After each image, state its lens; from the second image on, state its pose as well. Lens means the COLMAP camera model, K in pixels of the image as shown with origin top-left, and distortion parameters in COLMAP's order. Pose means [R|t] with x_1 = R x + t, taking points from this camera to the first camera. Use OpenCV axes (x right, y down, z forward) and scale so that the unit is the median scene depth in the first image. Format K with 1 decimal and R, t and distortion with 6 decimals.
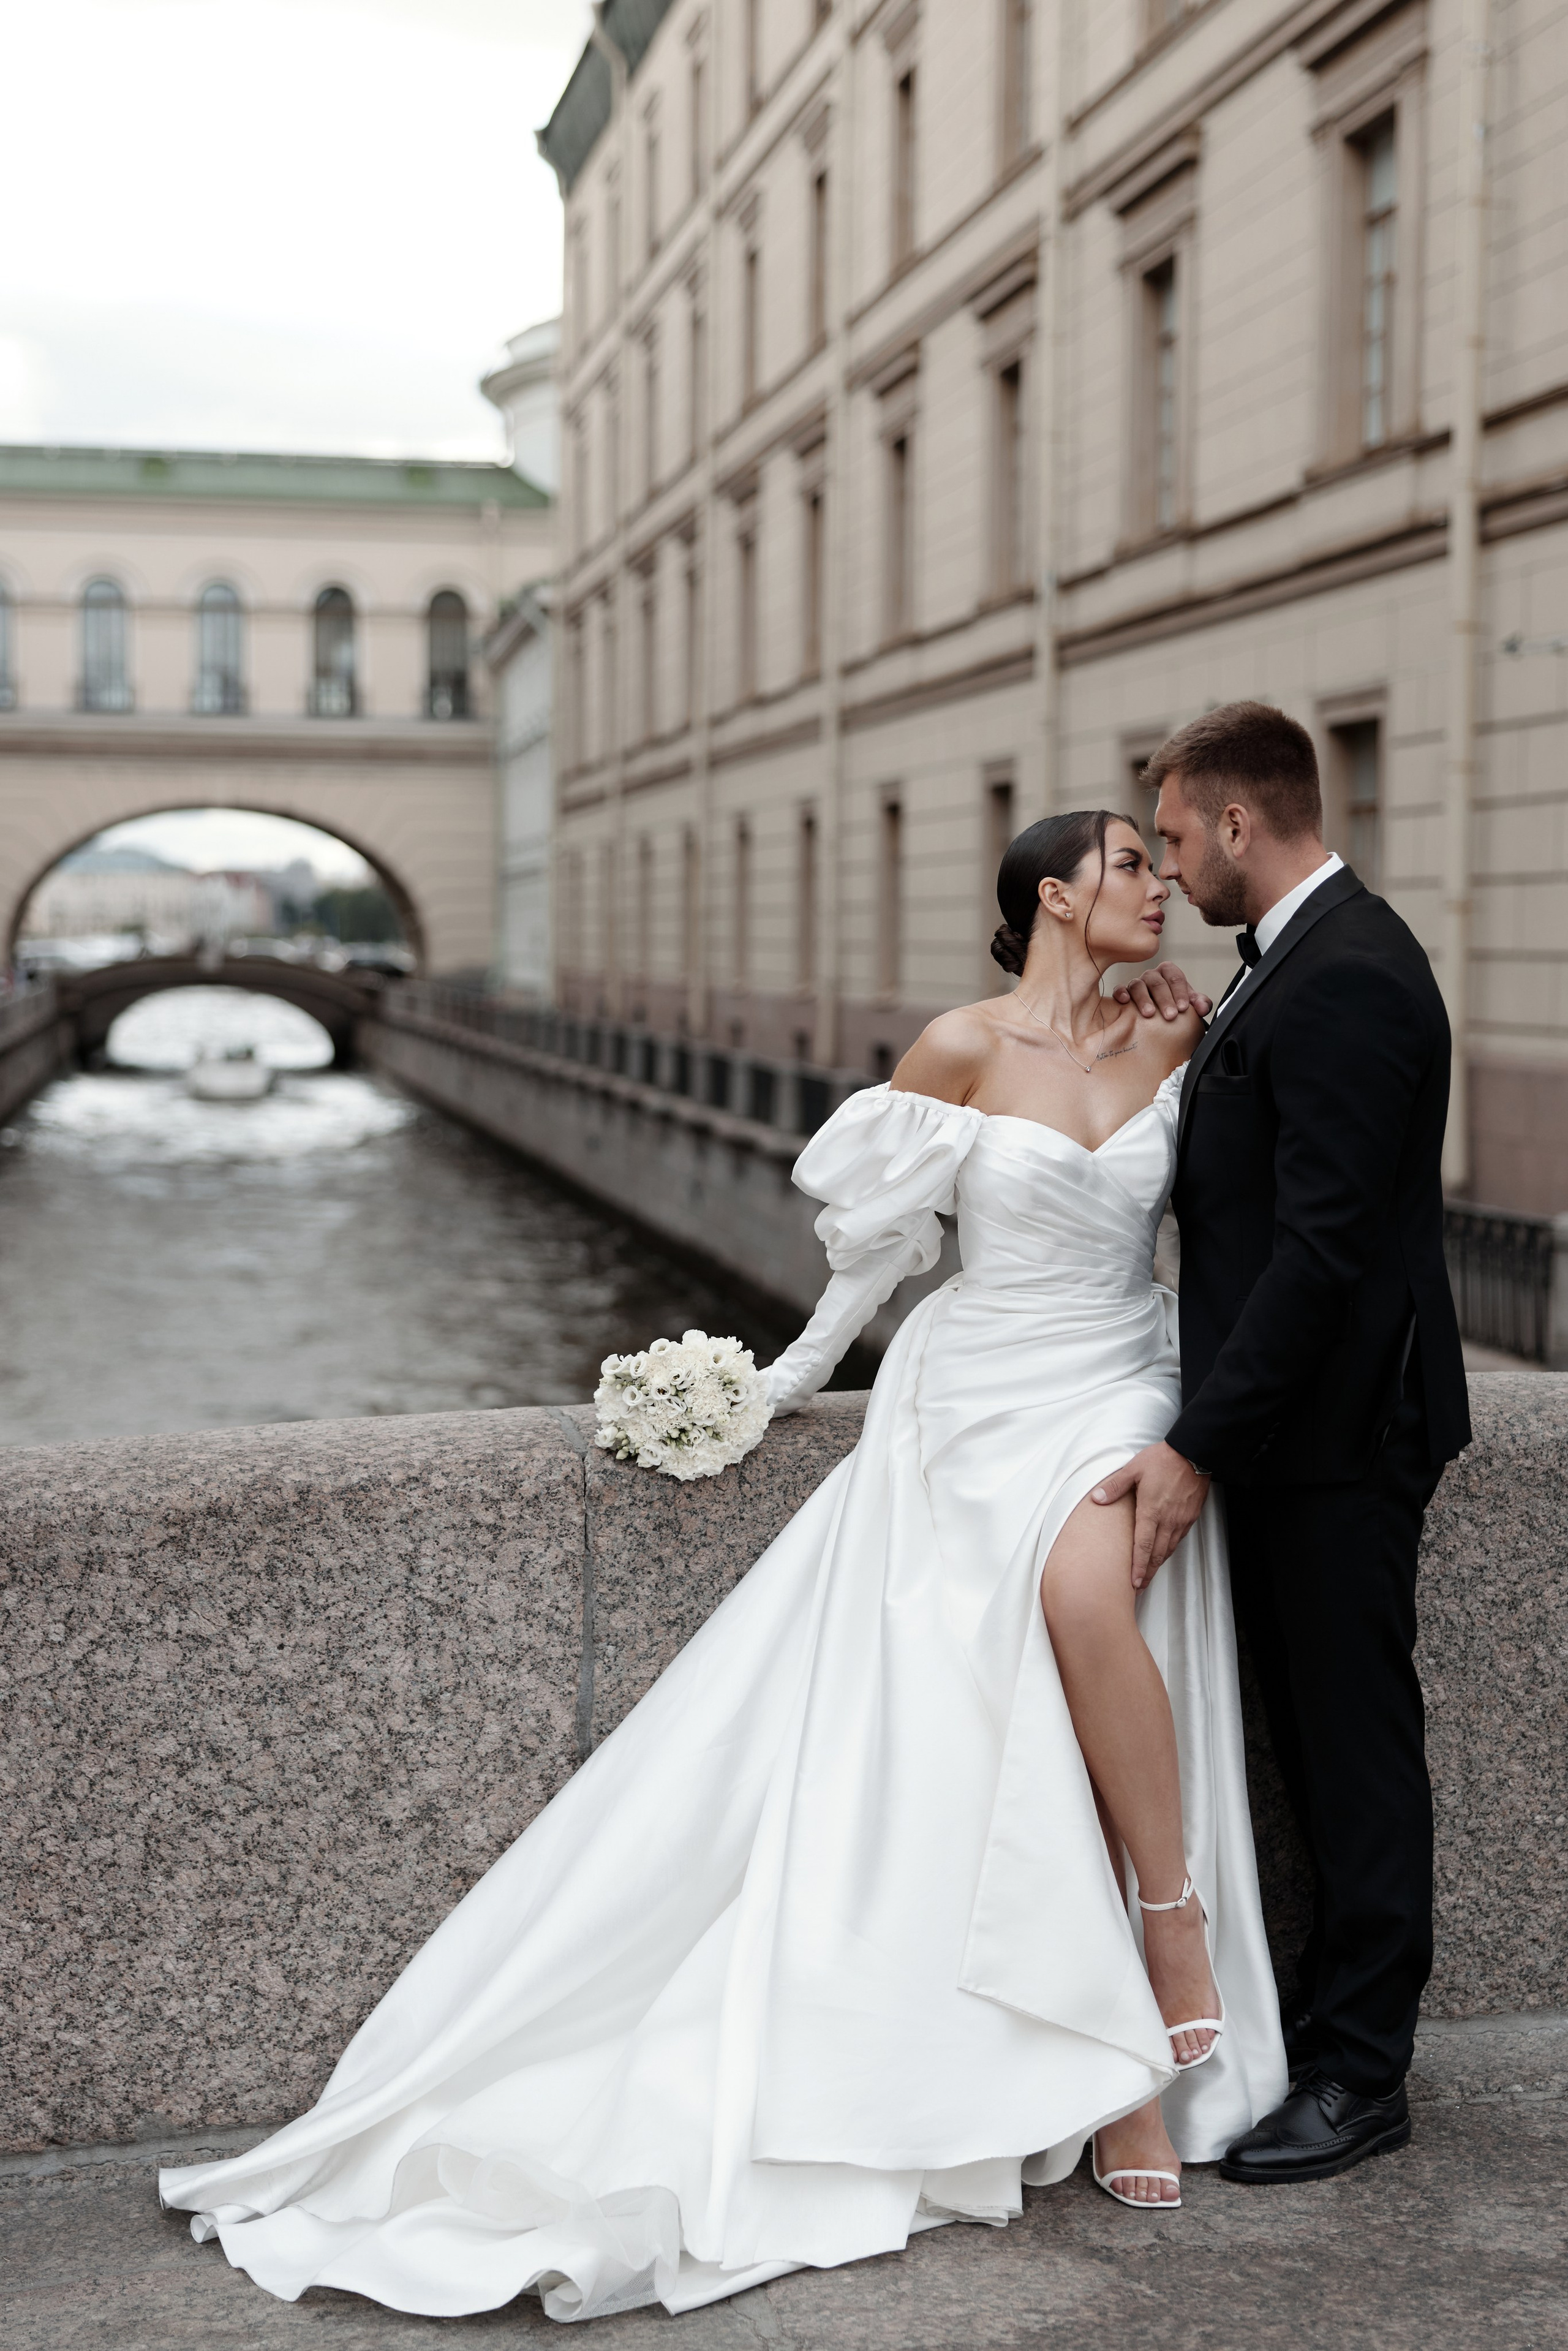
lens RADIAL K [[3557.3, 0, 799.2], [0, 3557.3, 1178.0], [0, 0, 1]] dist [-0.014171, 0.028181]
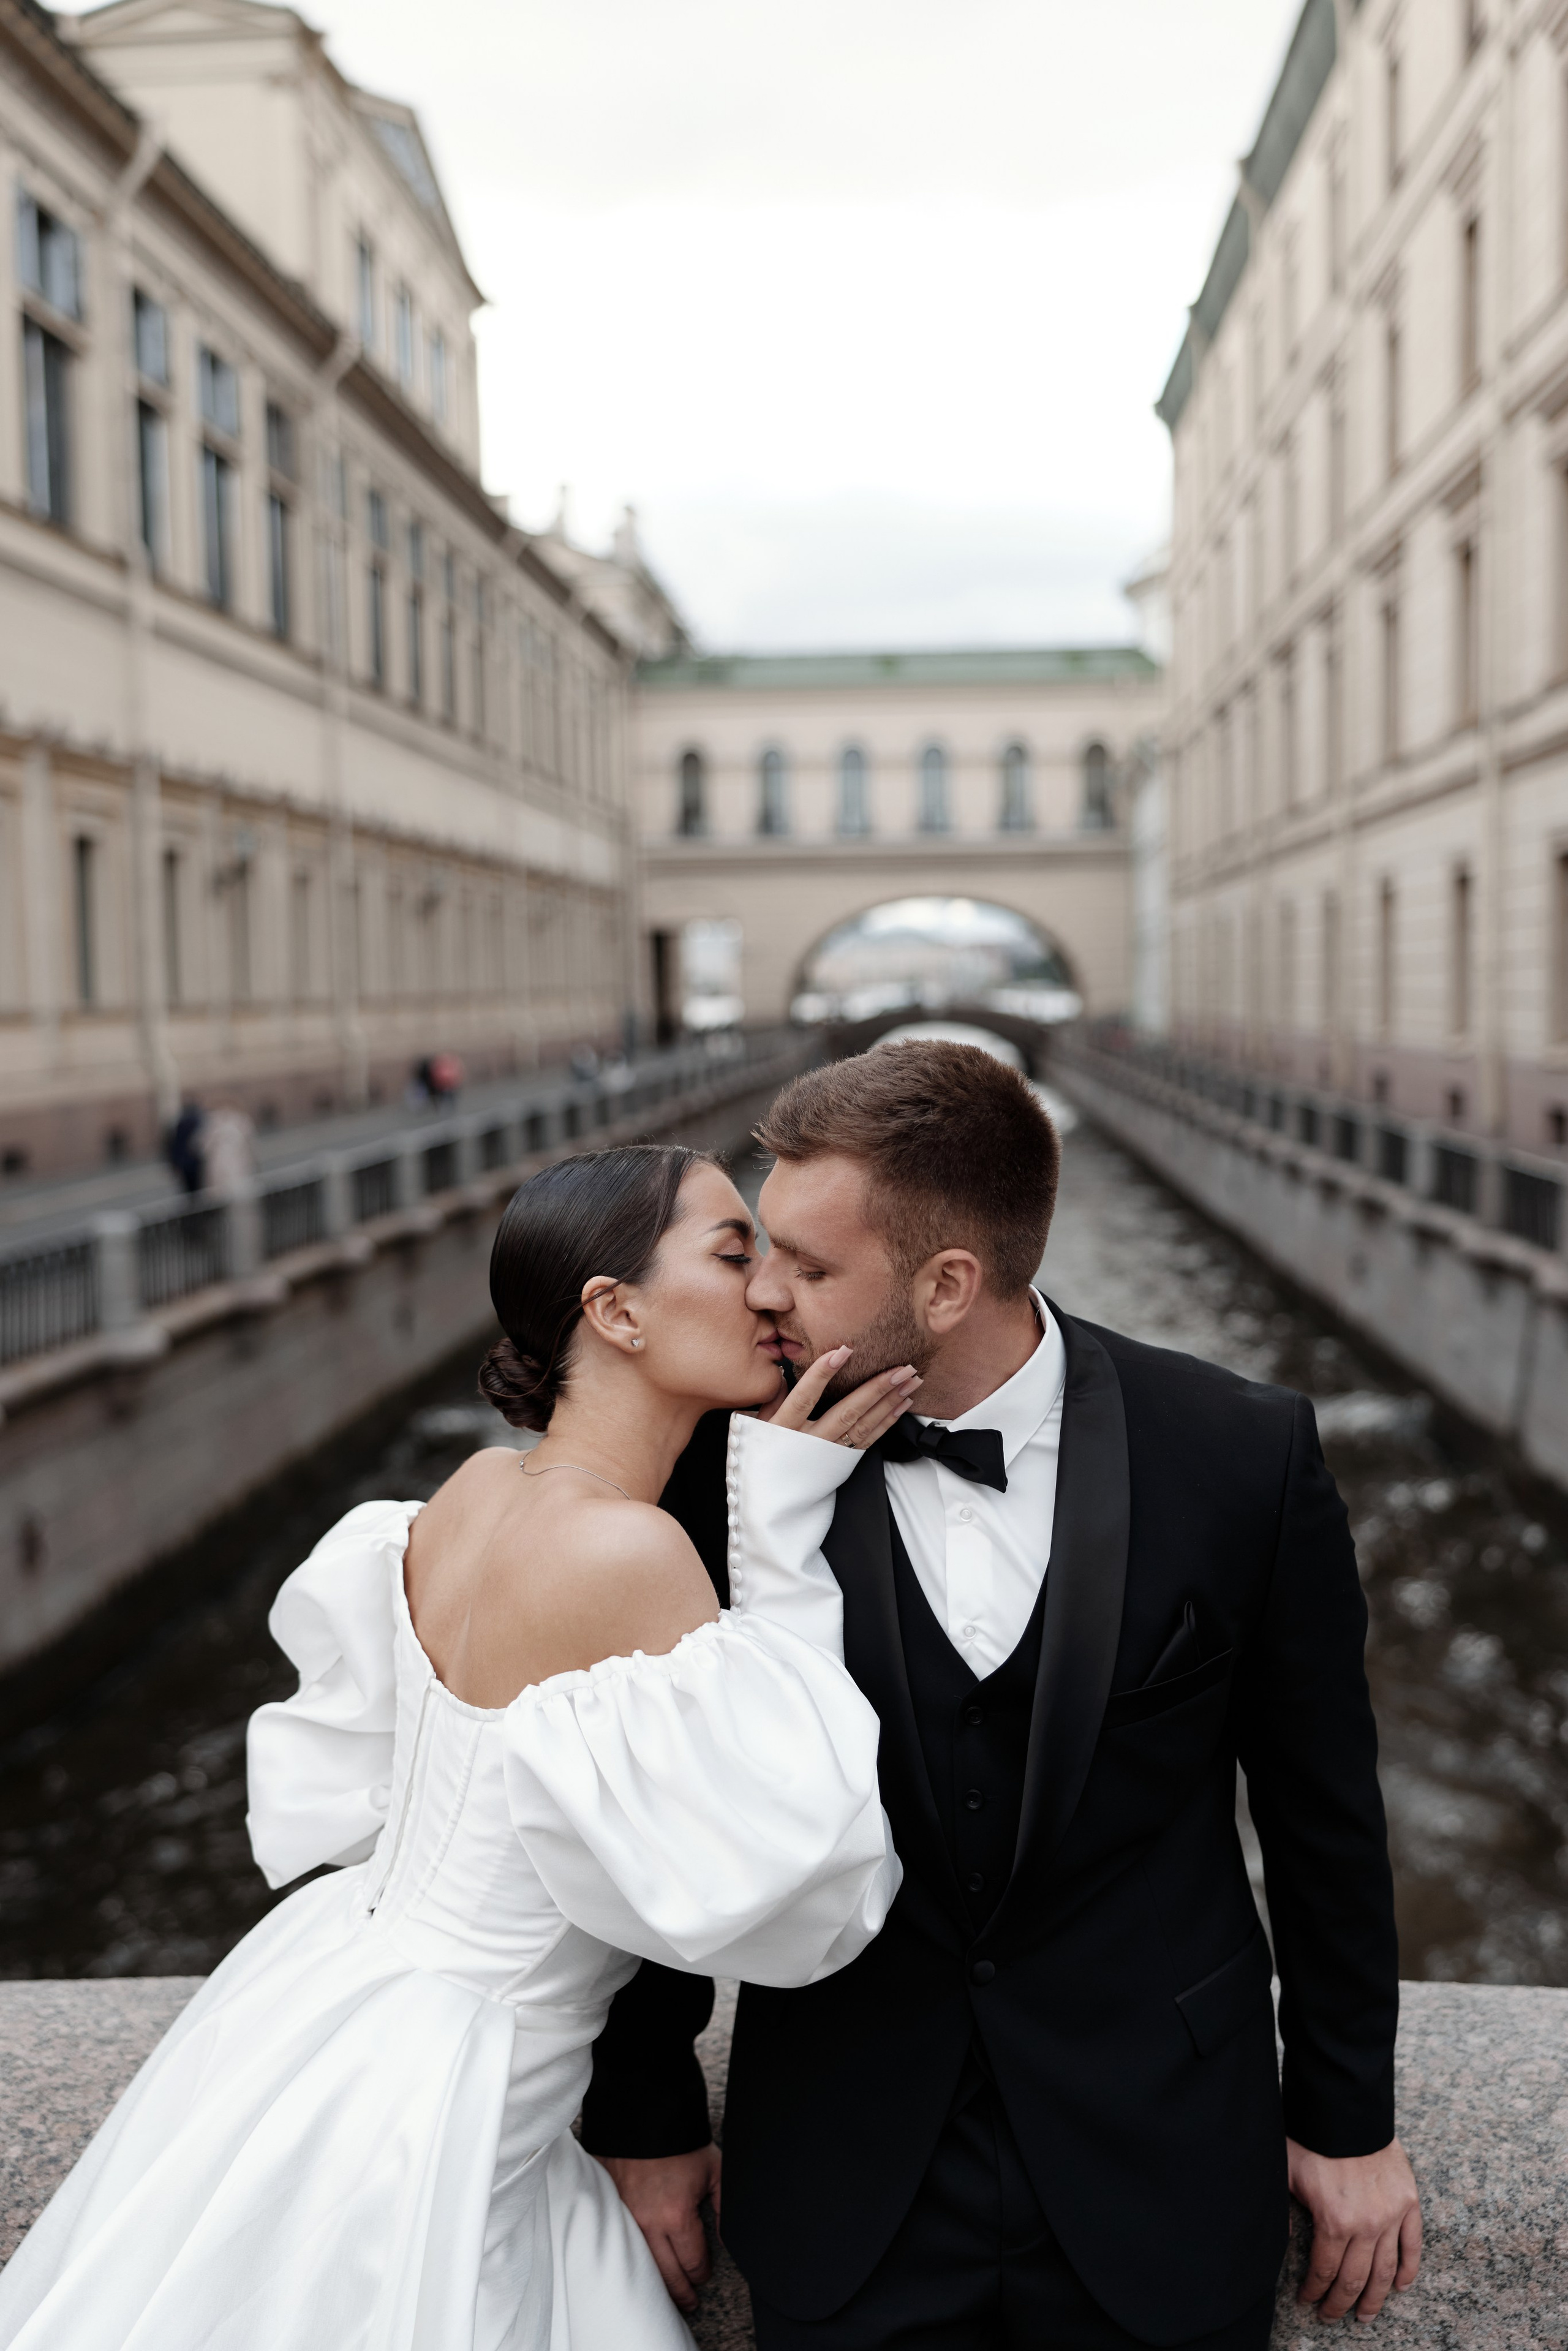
lens RADIAL K [[2475.7, 0, 782.3], [0, 2475.7, 1171.8], [0, 0, 1]] dist [0.014527, -0.015013]
pose [[0.970365, -0.007605, -0.241525, 0.046868], [0.009800, 0.999921, 0.007887, -0.015629], [0.241446, -0.010020, 0.970363, 0.089672]]
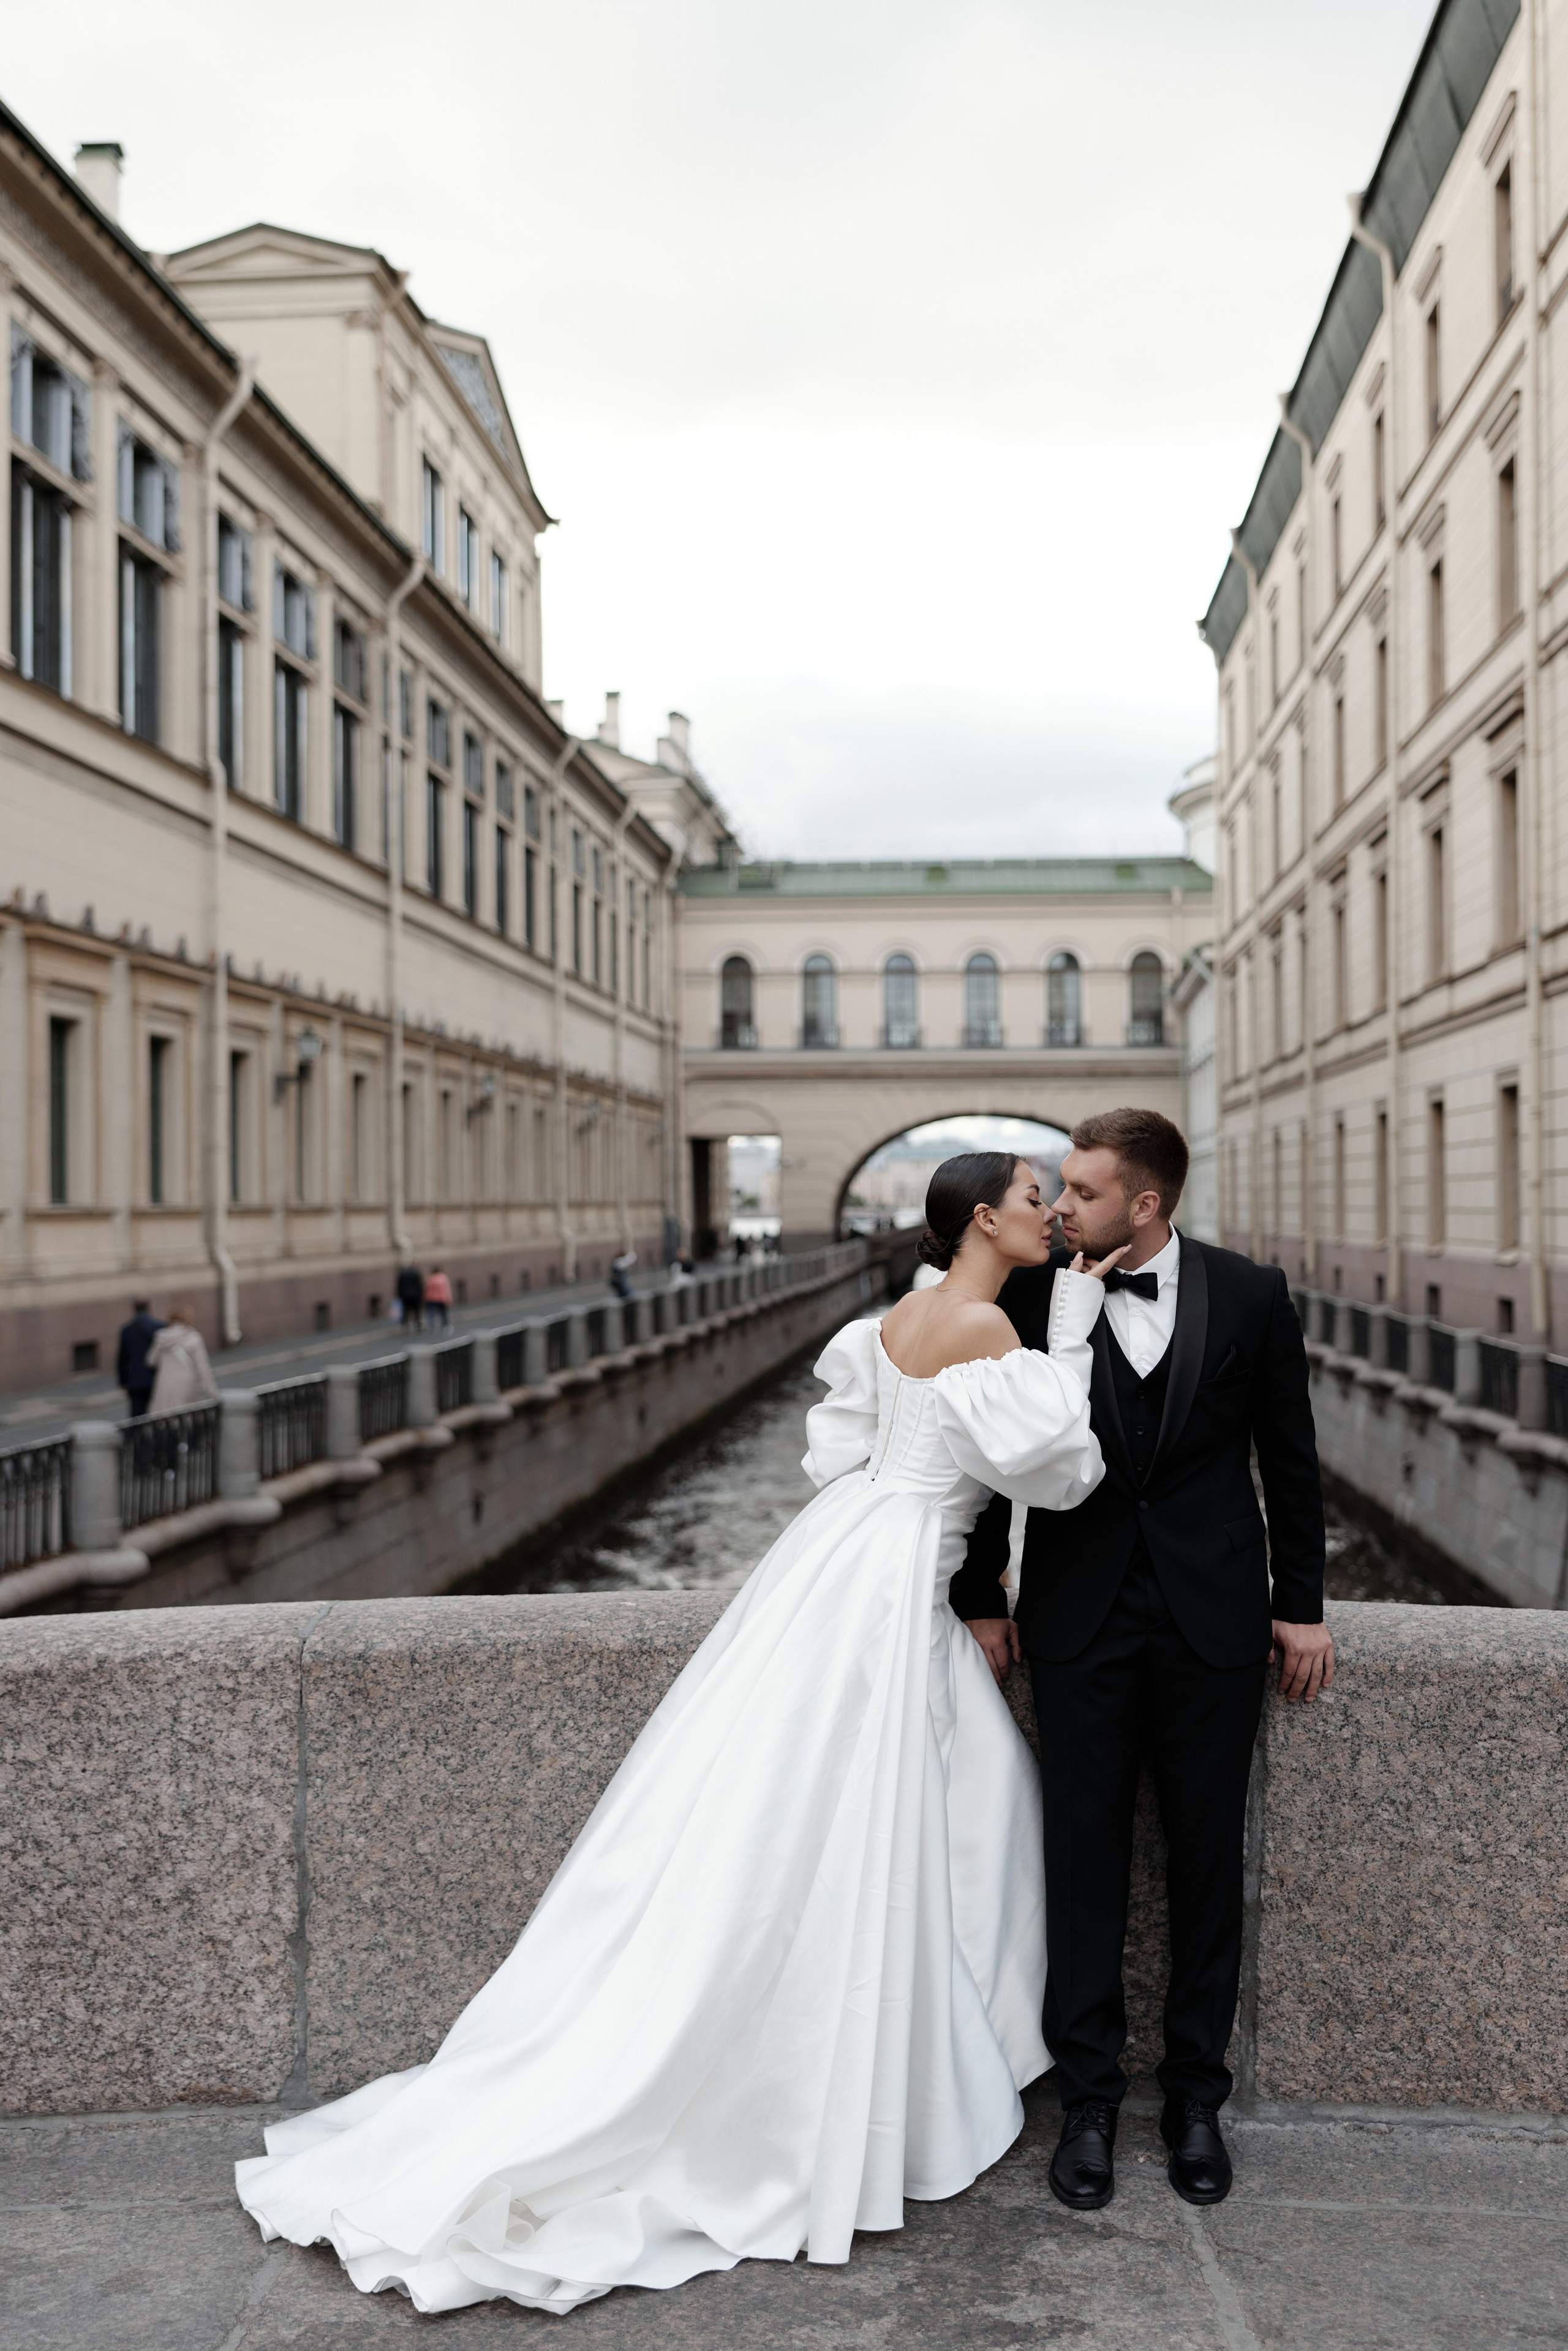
lens RADIAL K [[2601.0, 0, 786.0], [0, 2601.0, 1155.6], [0, 0, 1]] dist [-0.000538, -0.019403]
pose [[0.967764, -0.019103, -0.251132, 0.054472], [-0.002418, 0.996369, -0.085108, -0.003601], [0.251846, 0.082972, 0.964204, 0.006134]]
